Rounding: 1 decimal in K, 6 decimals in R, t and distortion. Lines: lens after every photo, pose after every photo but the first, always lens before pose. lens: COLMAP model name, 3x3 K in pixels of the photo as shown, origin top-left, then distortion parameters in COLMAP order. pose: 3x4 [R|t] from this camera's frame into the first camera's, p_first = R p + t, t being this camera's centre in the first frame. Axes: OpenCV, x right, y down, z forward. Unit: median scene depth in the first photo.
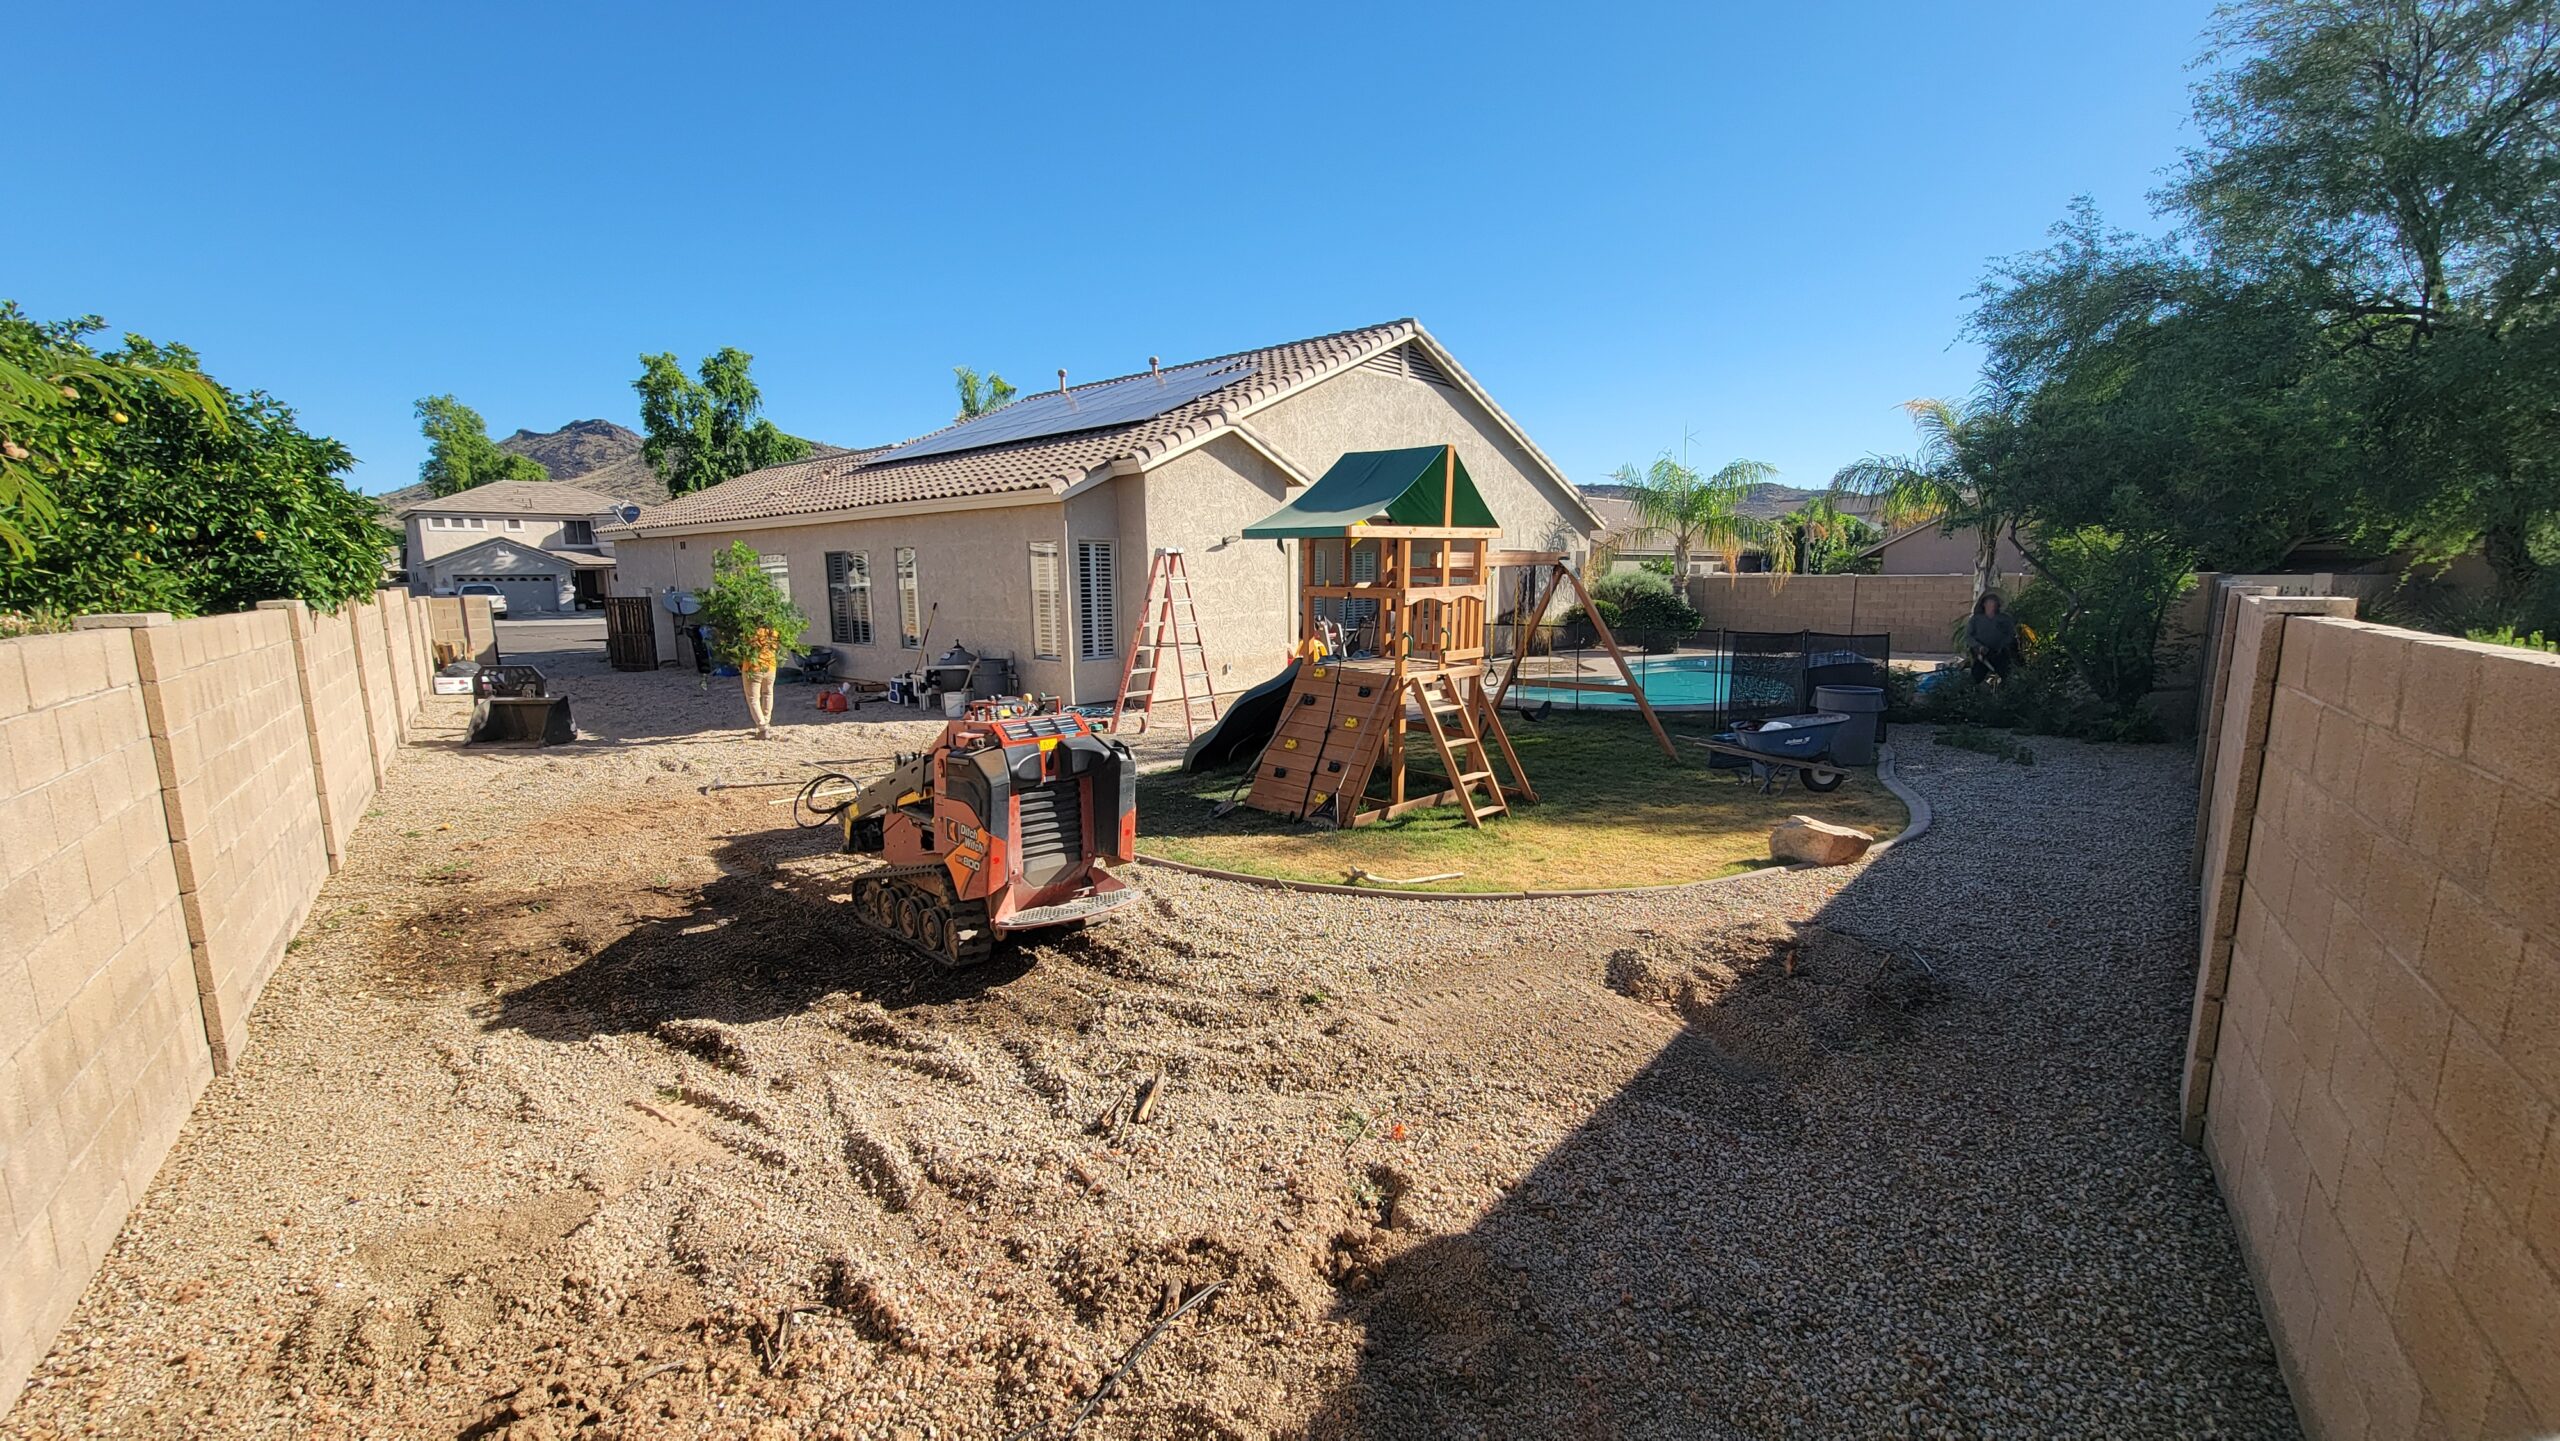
lens RADIAL K [[1046.1, 0, 1279.9], [0, 1046.1, 754.9], [0, 0, 1]] dist [-0.006050, 0.001874]
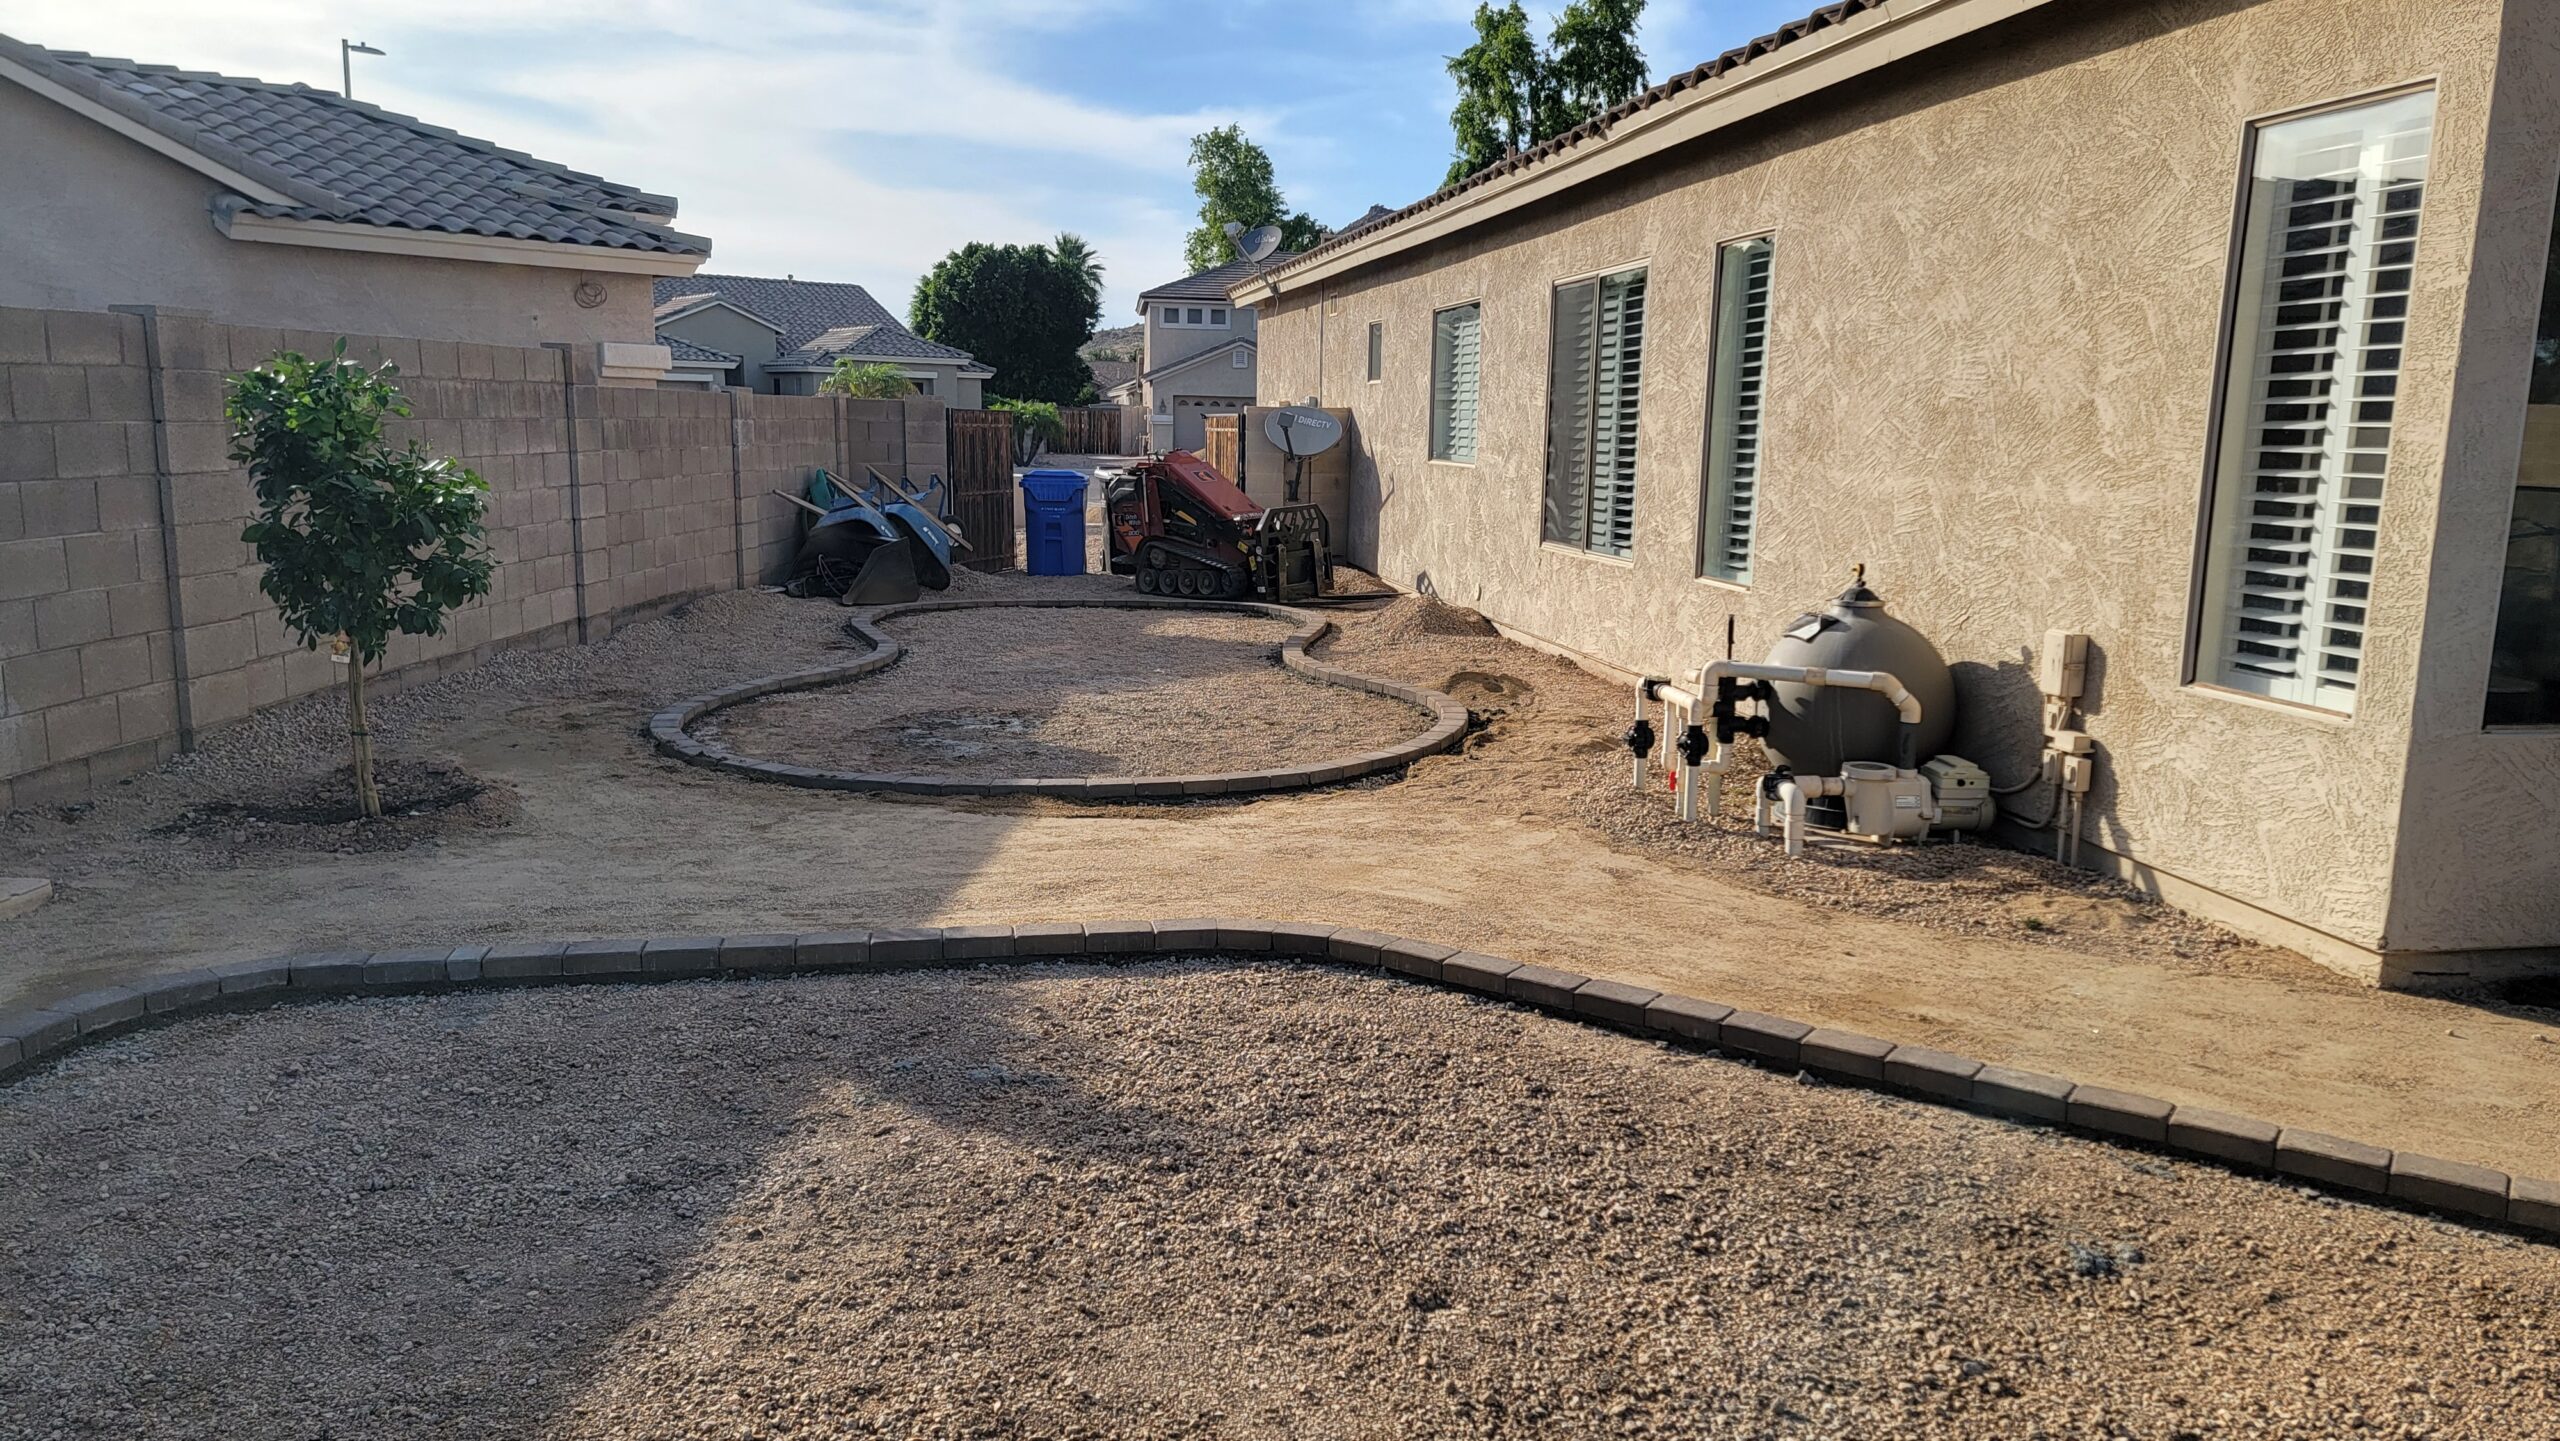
lens RADIAL K [[1774.5, 0, 1291.8], [0, 1774.5, 728.5], [0, 0, 1]] dist [0.079062, -0.065028]
pose [[0.791017, 0.129772, -0.597872, -0.153965], [-0.131627, 0.990458, 0.040836, -0.071194], [0.597467, 0.046394, 0.800551, 0.575314]]
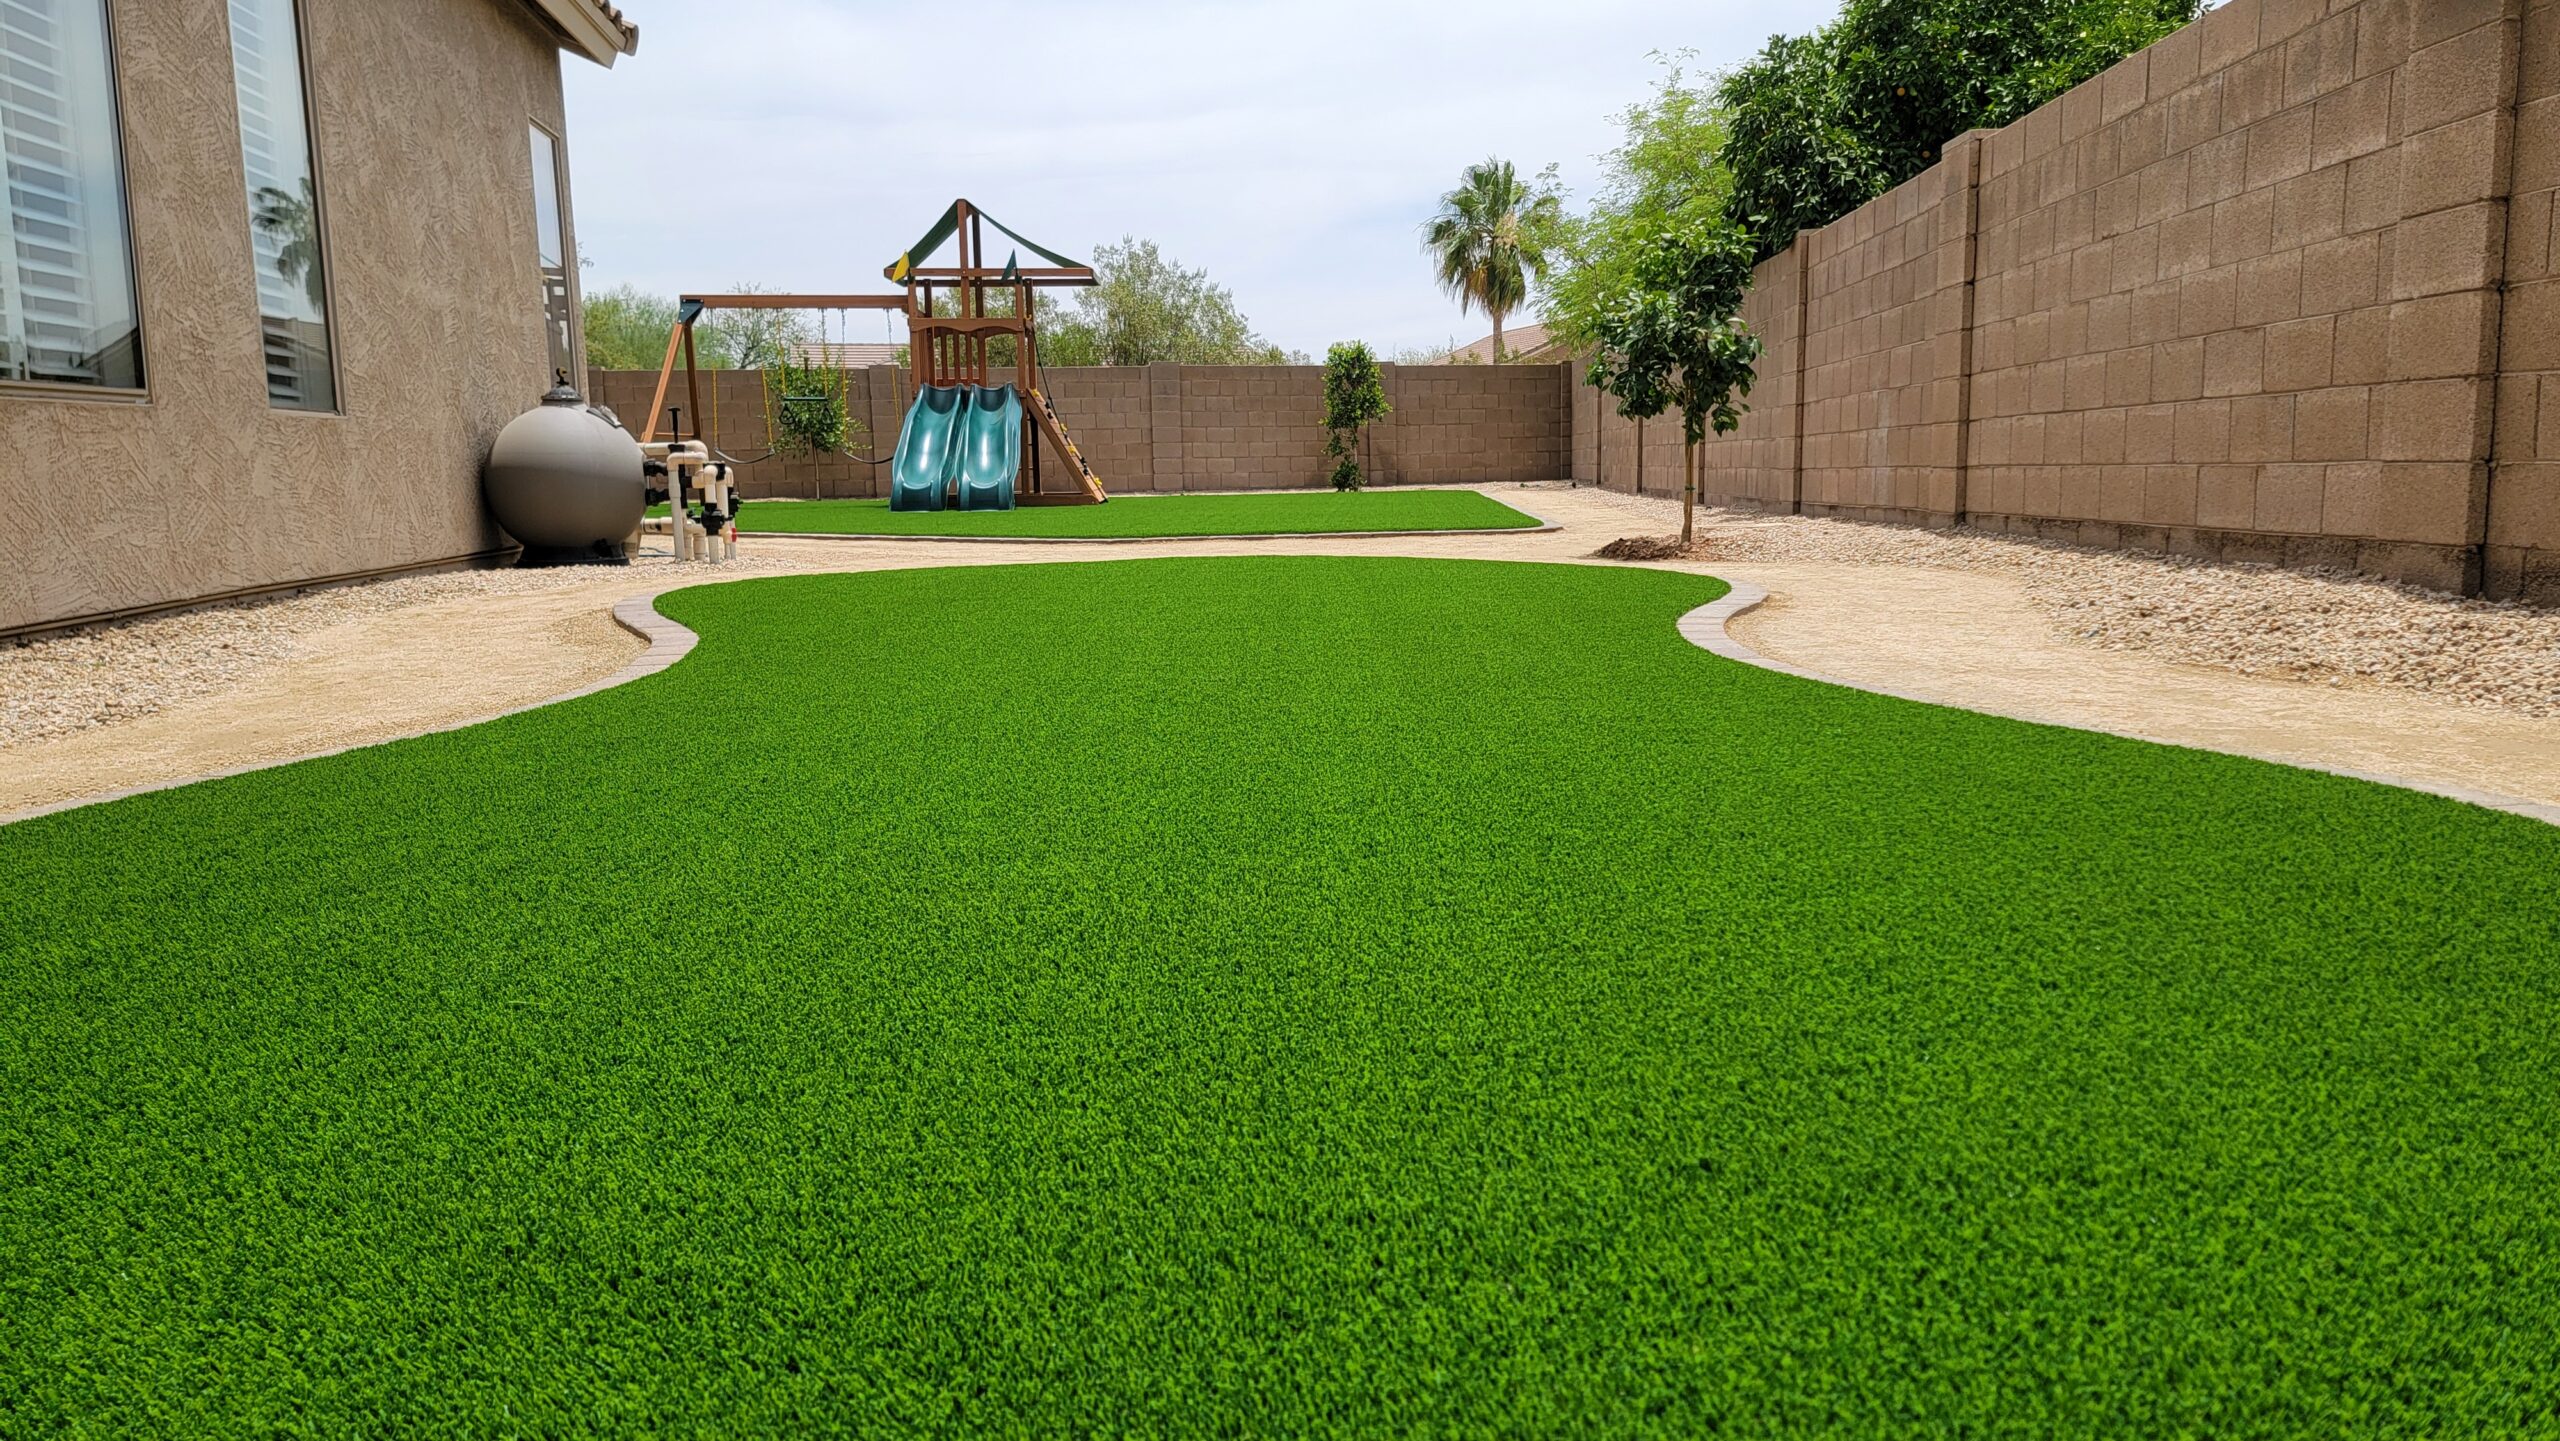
lens RADIAL K [[1774.5, 0, 1289.6], [0, 1774.5, 713.4], [0, 0, 1]] dist [0.079062, -0.065028]
pose [[-0.767898, -0.063599, 0.637407, -0.855719], [0.136834, 0.955806, 0.260215, -0.124056], [-0.625787, 0.287038, -0.725259, 1.310148]]
